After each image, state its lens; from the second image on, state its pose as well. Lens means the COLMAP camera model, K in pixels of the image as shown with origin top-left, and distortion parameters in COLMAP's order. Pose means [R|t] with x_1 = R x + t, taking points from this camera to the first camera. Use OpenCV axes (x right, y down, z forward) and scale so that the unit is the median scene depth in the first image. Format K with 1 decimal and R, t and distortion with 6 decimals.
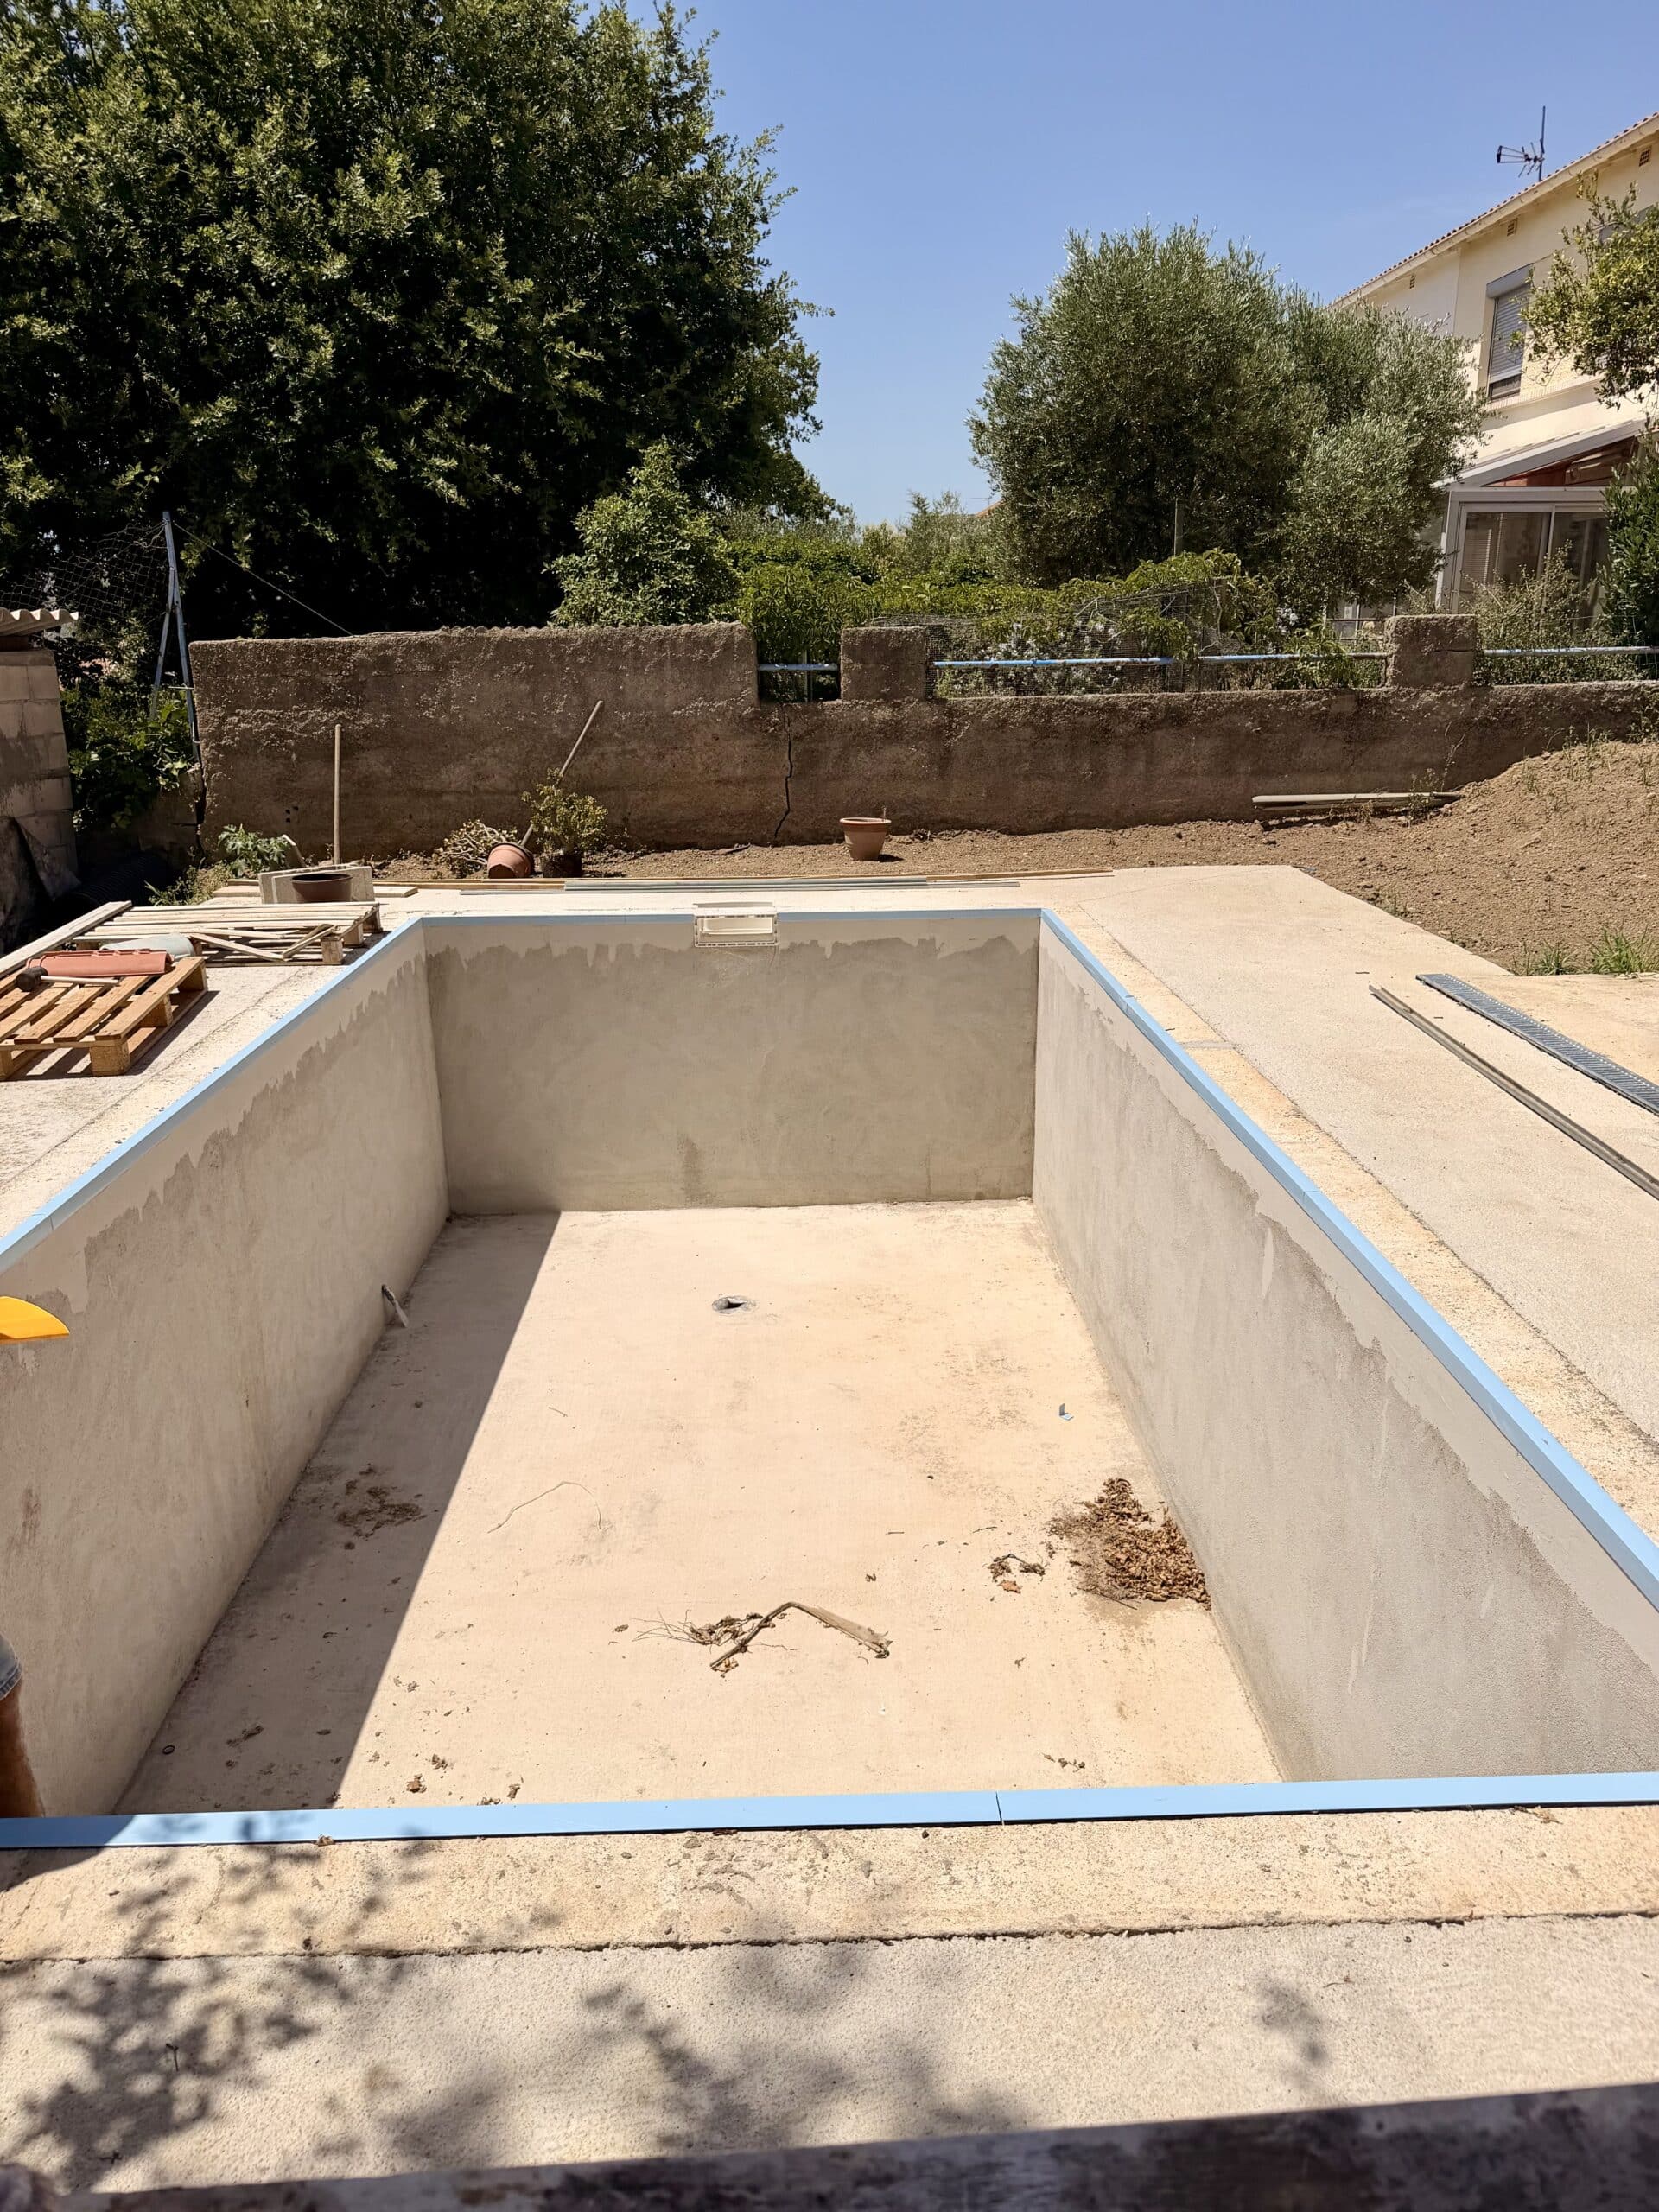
lens RADIAL K [[1558.4, 0, 849.0], [0, 1558.4, 1114.1], [0, 0, 1]] dist [0.041941, -0.060028]
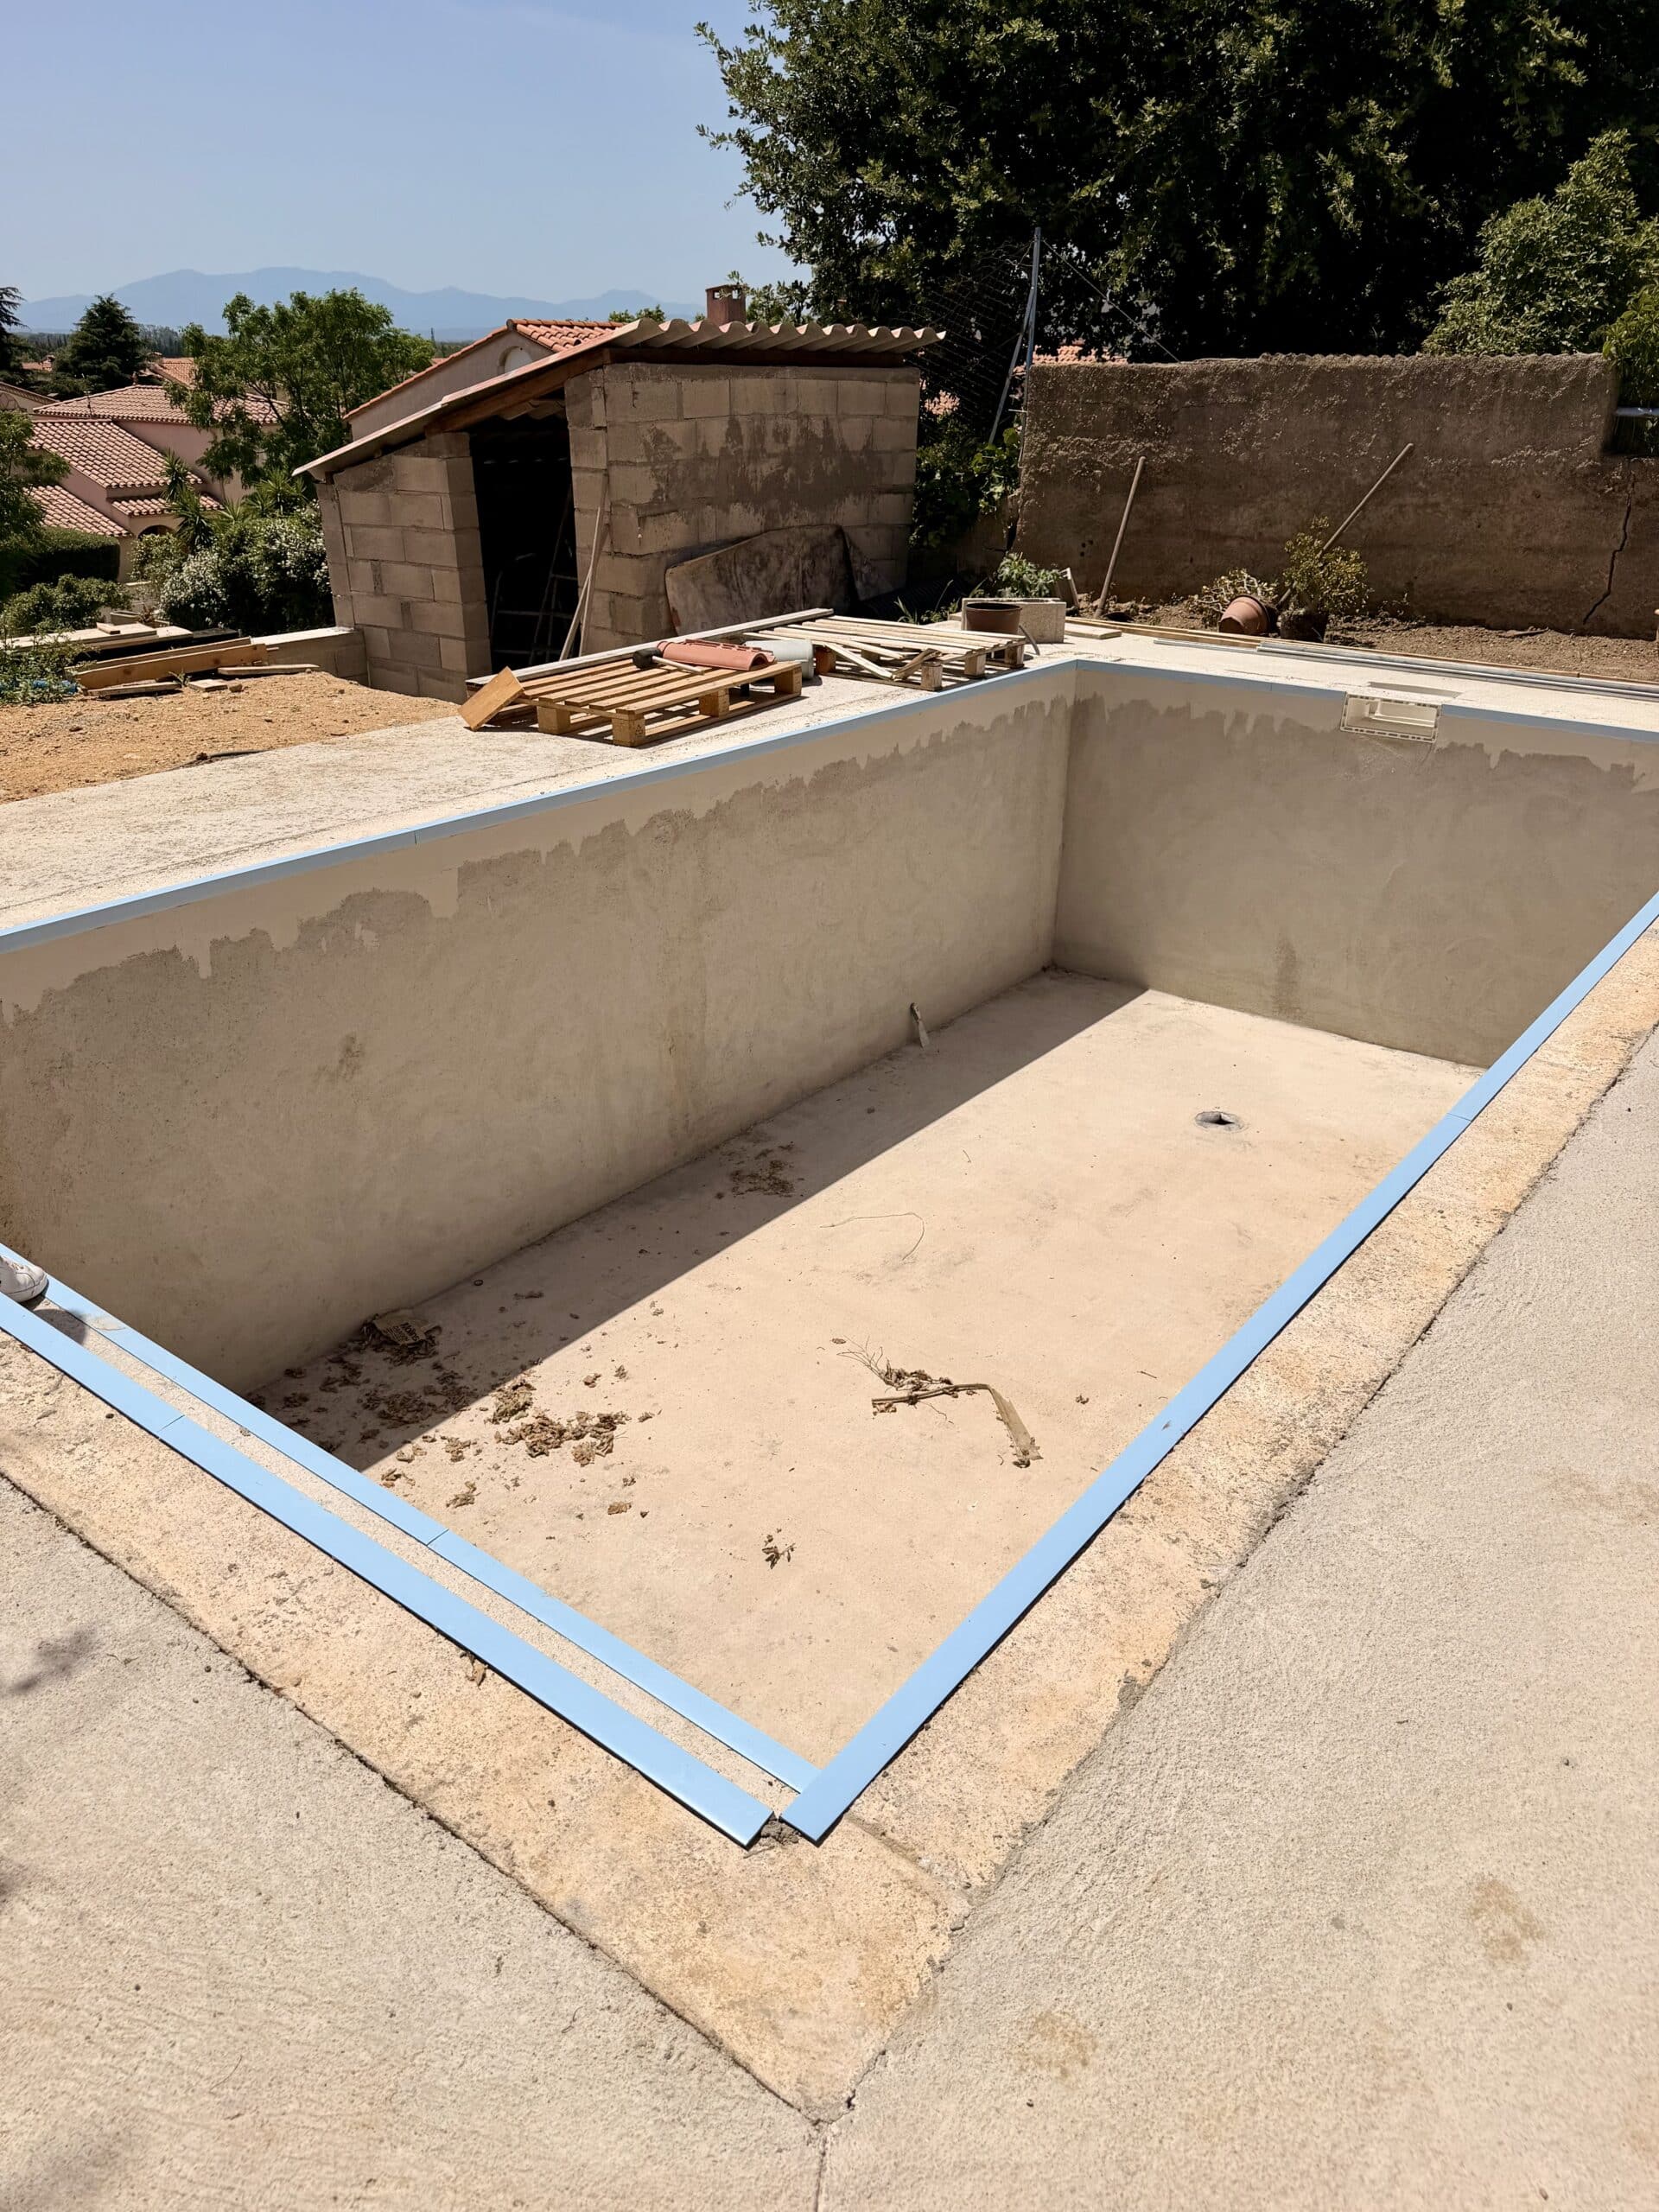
lens RADIAL K [[1558.4, 0, 846.4], [0, 1558.4, 1129.3], [0, 0, 1]] dist [0.041941, -0.060028]
pose [[0.775759, 0.296565, -0.556998, 0.210288], [-0.210056, 0.953705, 0.215230, -0.019736], [0.595041, -0.049966, 0.802140, 0.084213]]
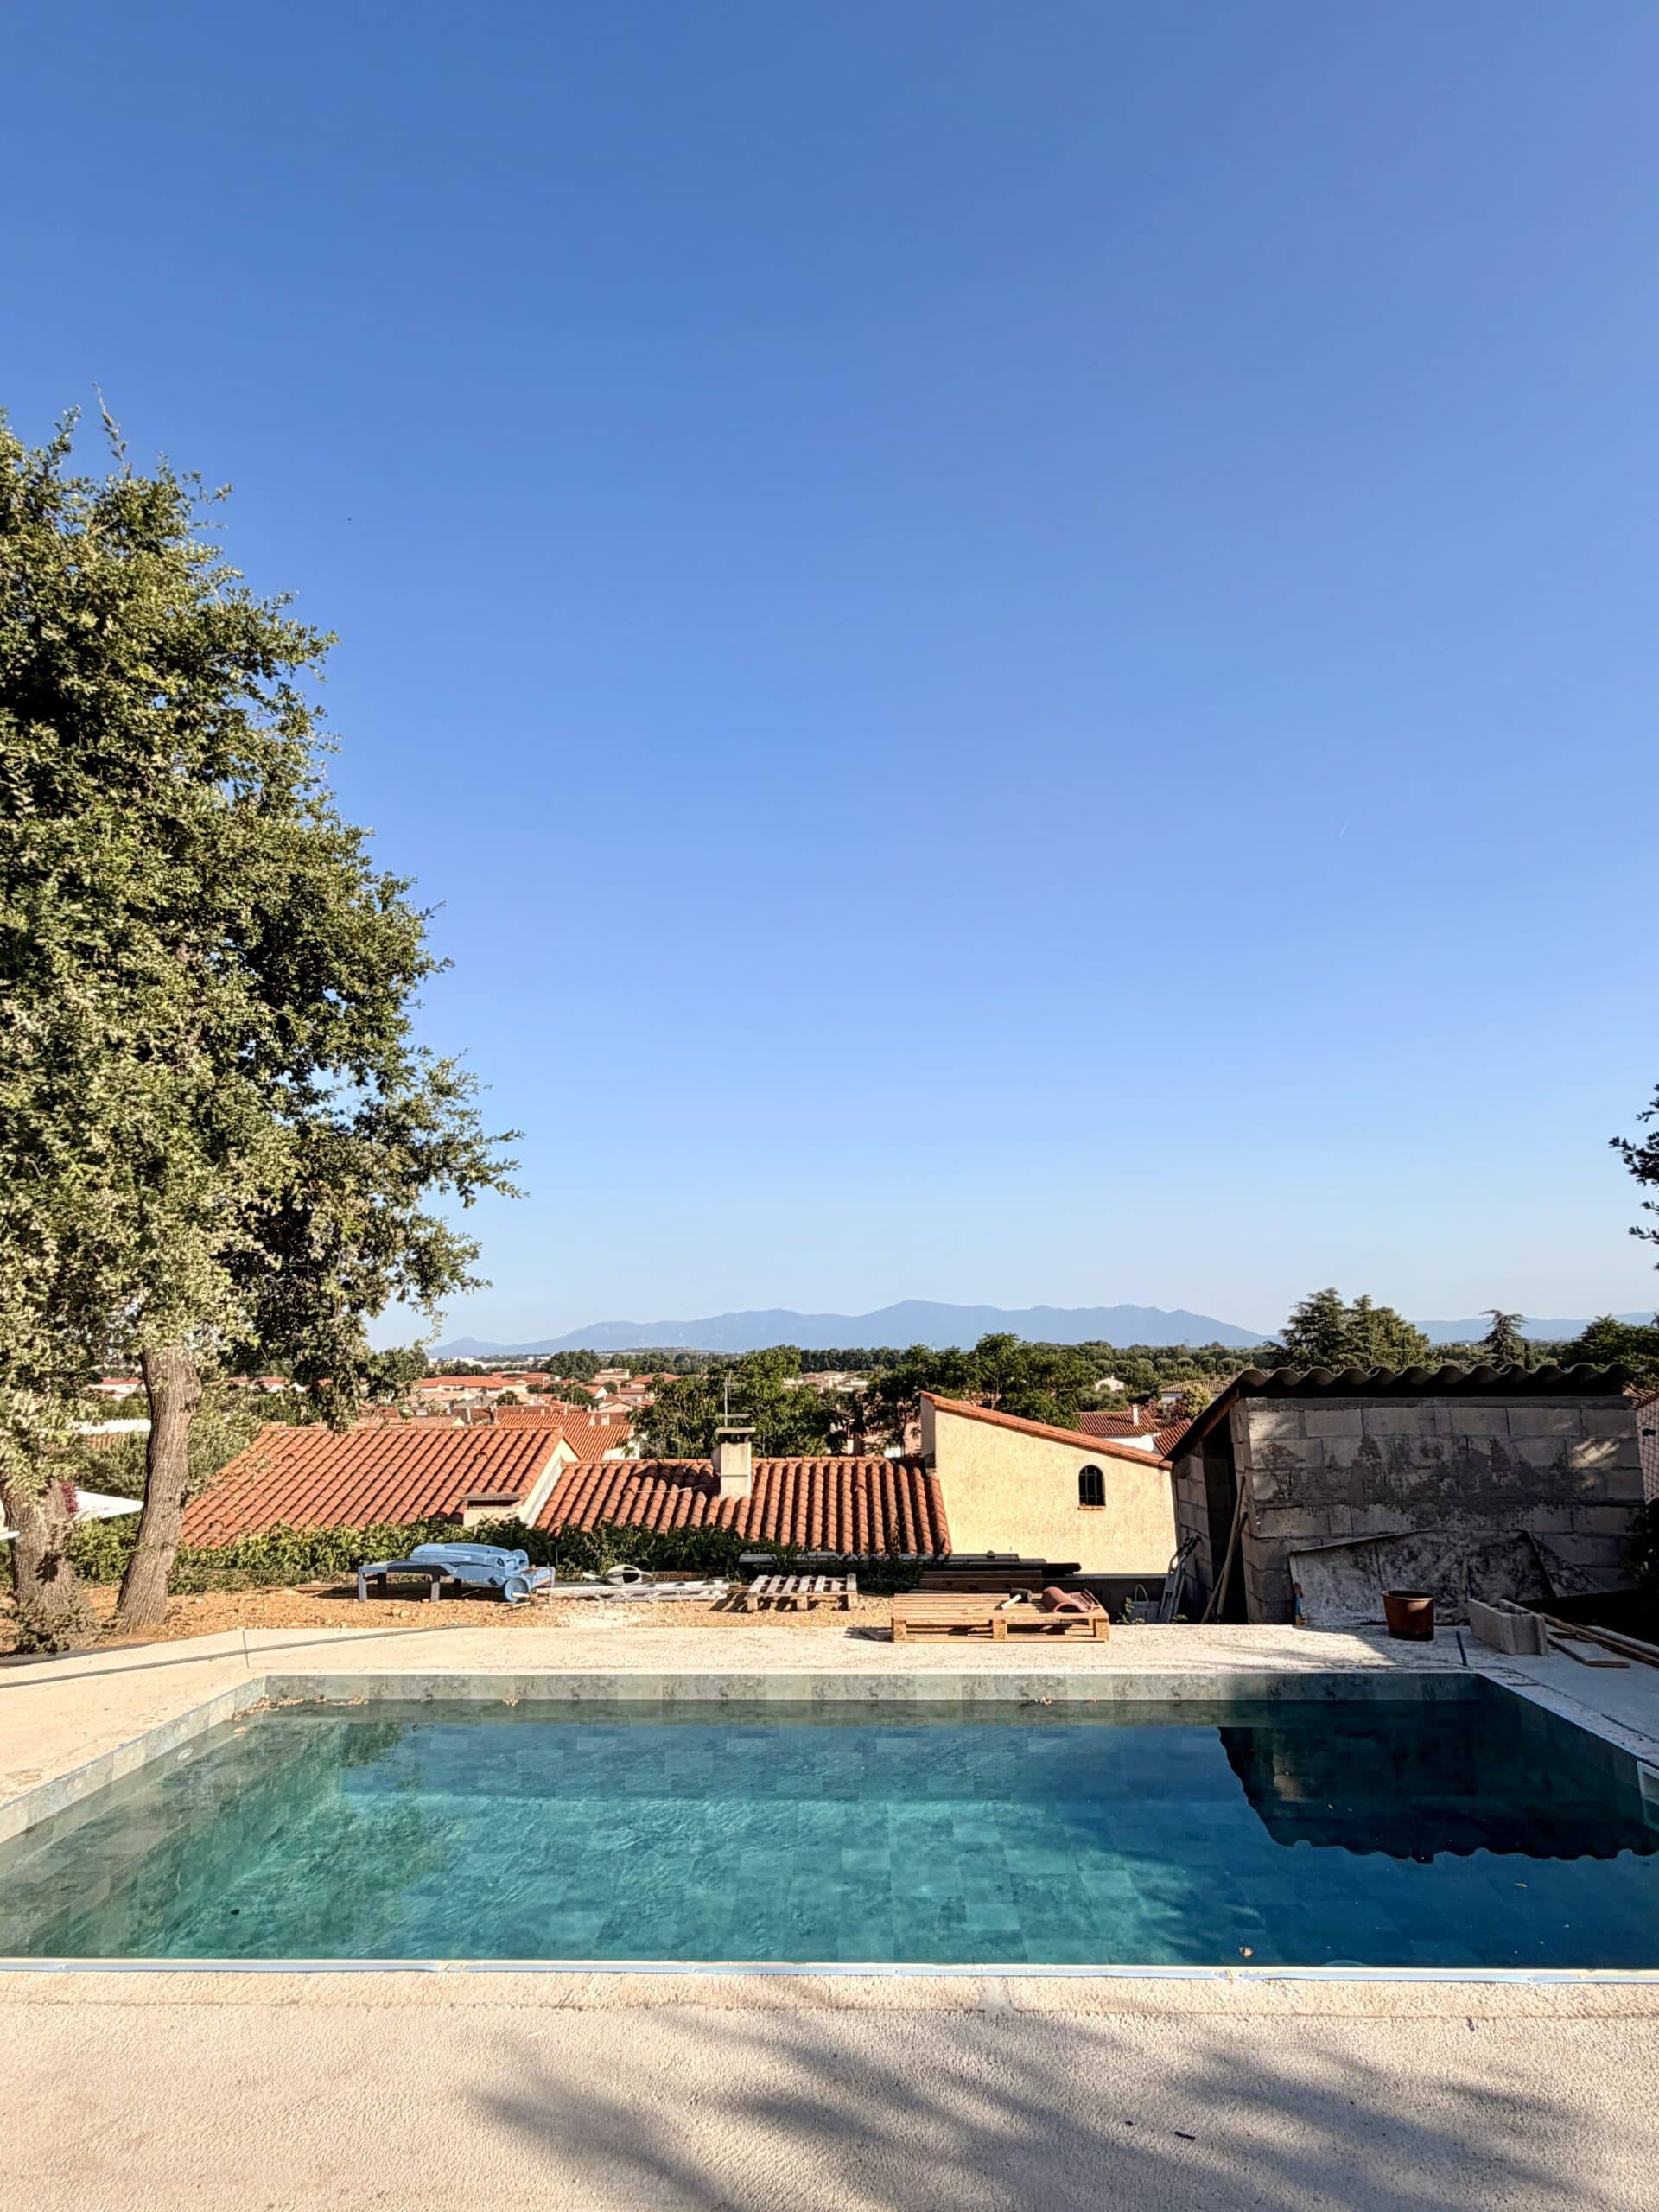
lens RADIAL K [[1274.7, 0, 830.9], [0, 1274.7, 1117.7], [0, 0, 1]] dist [0.007158, 0.001534]
pose [[-0.080525, -0.175946, -0.981101, 0.518258], [-0.285995, 0.946989, -0.146355, -0.186431], [0.954842, 0.268804, -0.126575, 0.506245]]
